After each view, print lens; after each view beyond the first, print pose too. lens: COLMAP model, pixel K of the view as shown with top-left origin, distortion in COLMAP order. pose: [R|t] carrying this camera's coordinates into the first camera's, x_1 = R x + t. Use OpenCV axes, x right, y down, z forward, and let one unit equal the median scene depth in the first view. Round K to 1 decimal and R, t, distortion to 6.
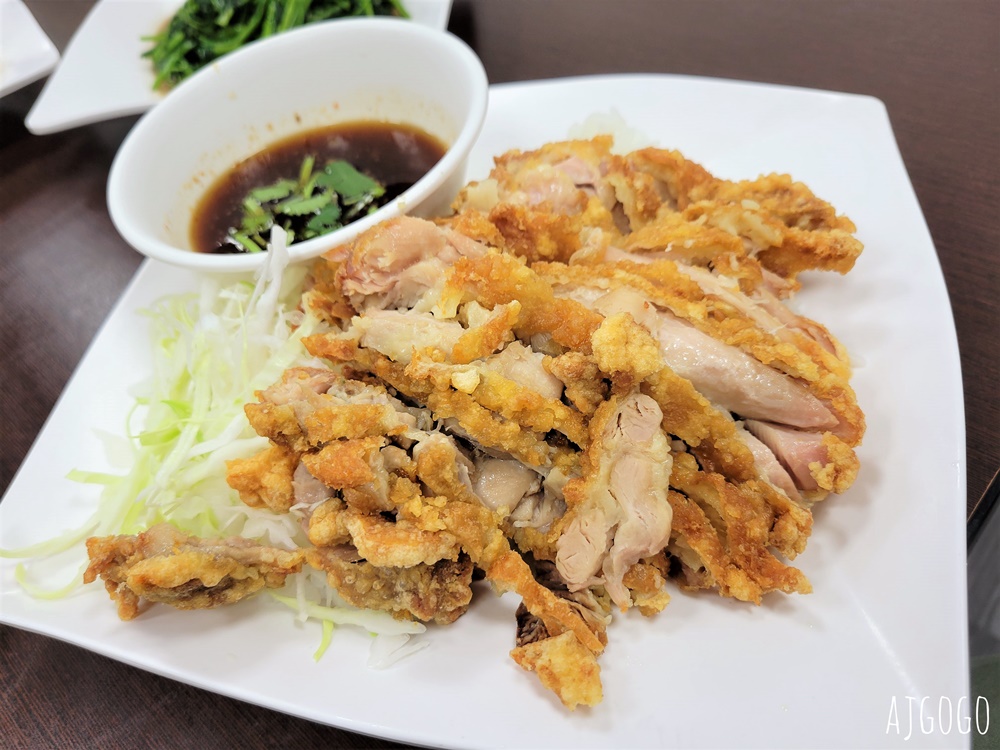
lens RADIAL K [[747.3, 0, 499.7], [0, 747.3, 394.3], [0, 0, 1]] dist [0.002953, 0.001701]
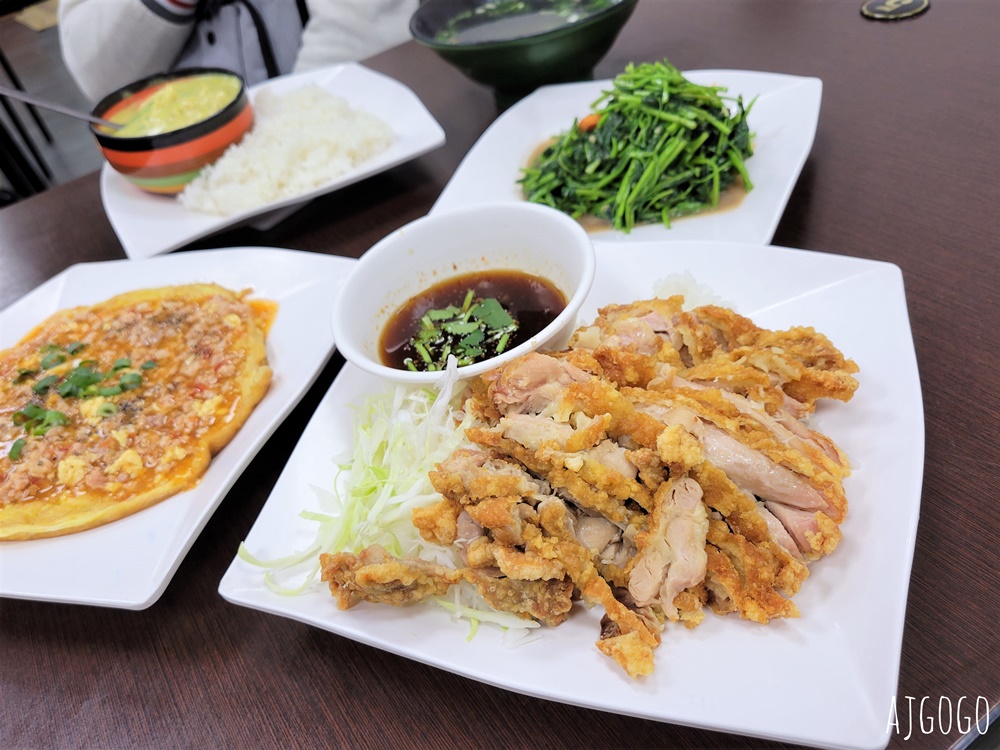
lens RADIAL K [[747.3, 0, 499.7], [0, 747.3, 394.3], [0, 0, 1]] dist [0.002953, 0.001701]
pose [[0.990398, 0.040014, -0.132325, 0.001640], [-0.055305, 0.991943, -0.113976, 0.023698], [0.126698, 0.120200, 0.984632, -0.538291]]
